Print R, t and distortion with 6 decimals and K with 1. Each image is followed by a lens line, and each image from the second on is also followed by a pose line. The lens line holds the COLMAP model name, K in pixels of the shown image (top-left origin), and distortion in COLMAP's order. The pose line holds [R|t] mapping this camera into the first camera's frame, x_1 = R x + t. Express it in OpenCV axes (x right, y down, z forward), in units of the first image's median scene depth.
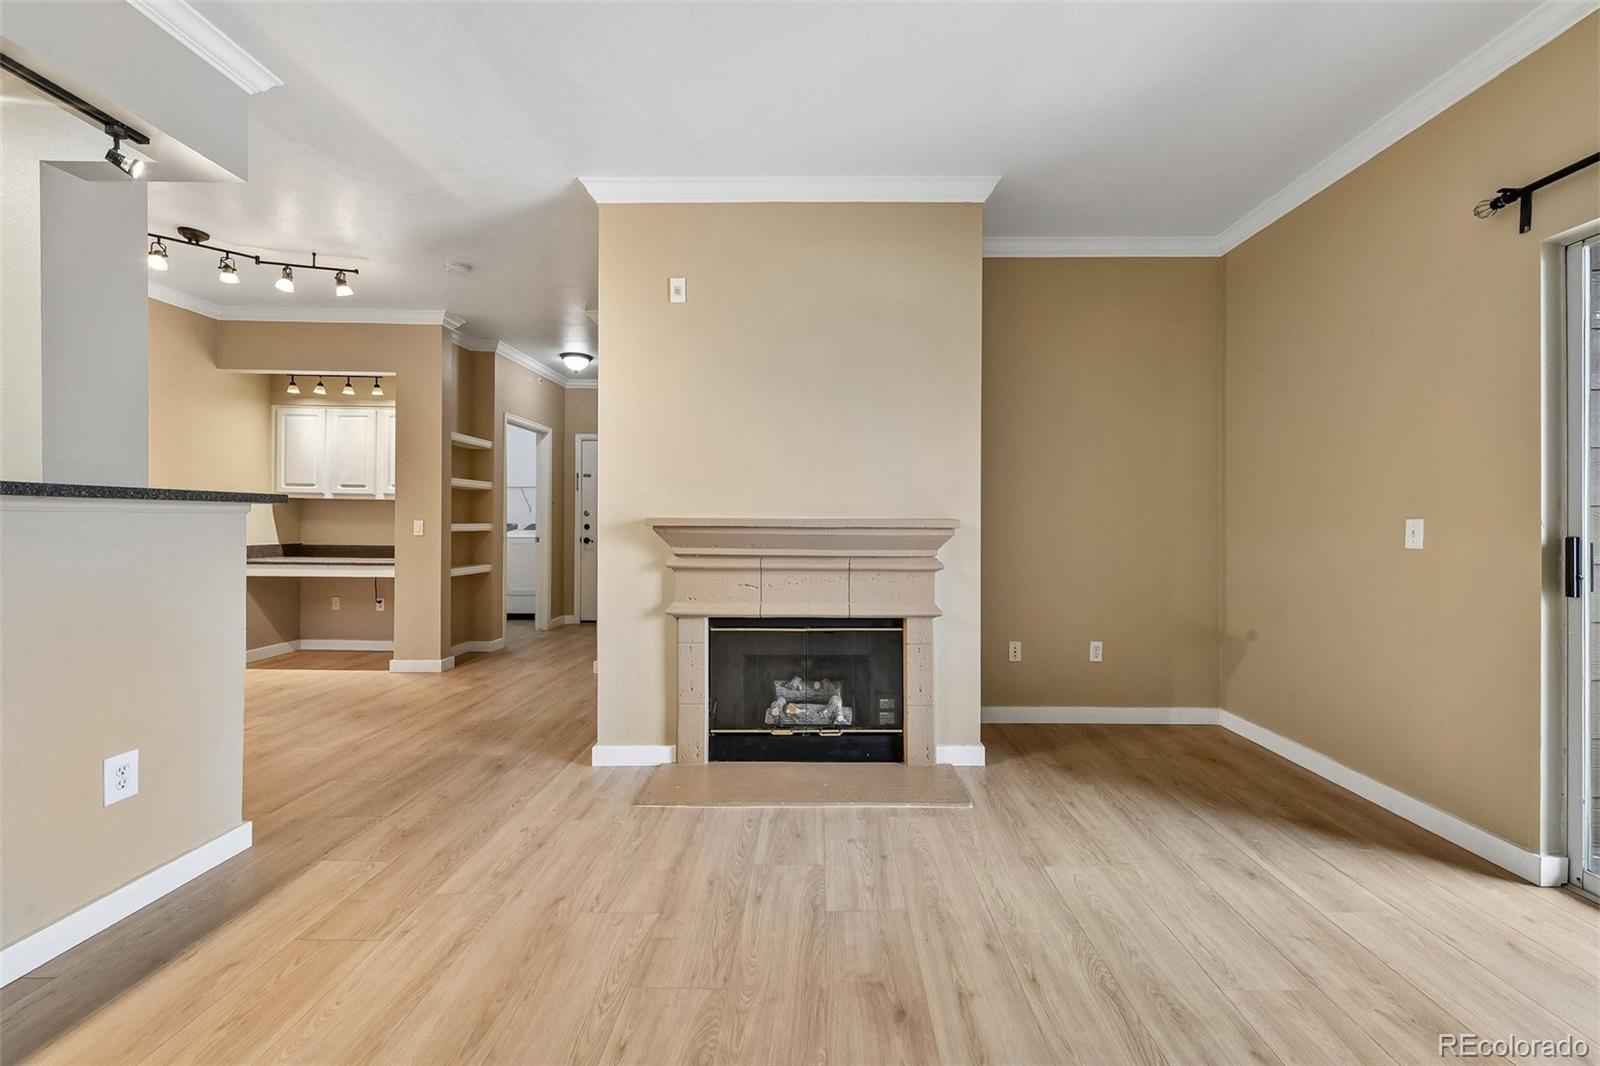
lens RADIAL K [[640.1, 0, 808.4], [0, 640.1, 509.9], [0, 0, 1]] dist [0.009797, -0.006172]
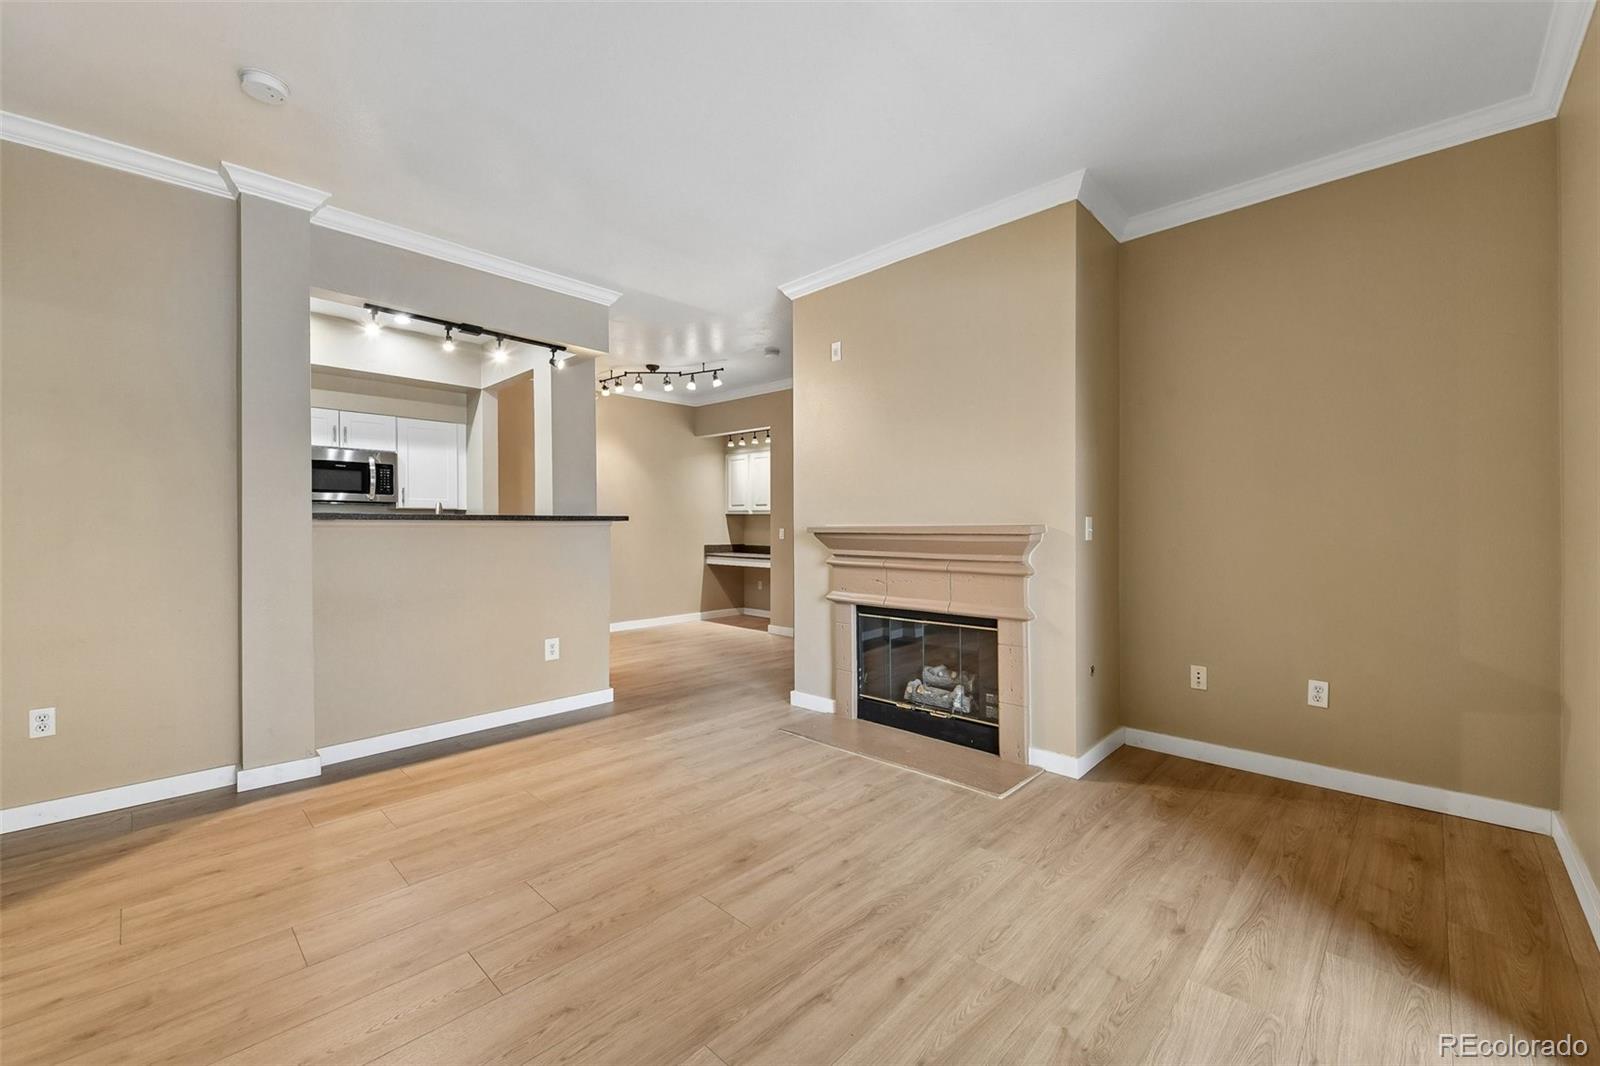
lens RADIAL K [[640.1, 0, 808.4], [0, 640.1, 509.9], [0, 0, 1]] dist [0.009797, -0.006172]
pose [[0.729298, -0.024632, -0.683752, 0.651727], [0.017889, 0.999697, -0.016933, 0.000261], [0.683962, 0.000118, 0.729518, 0.010133]]
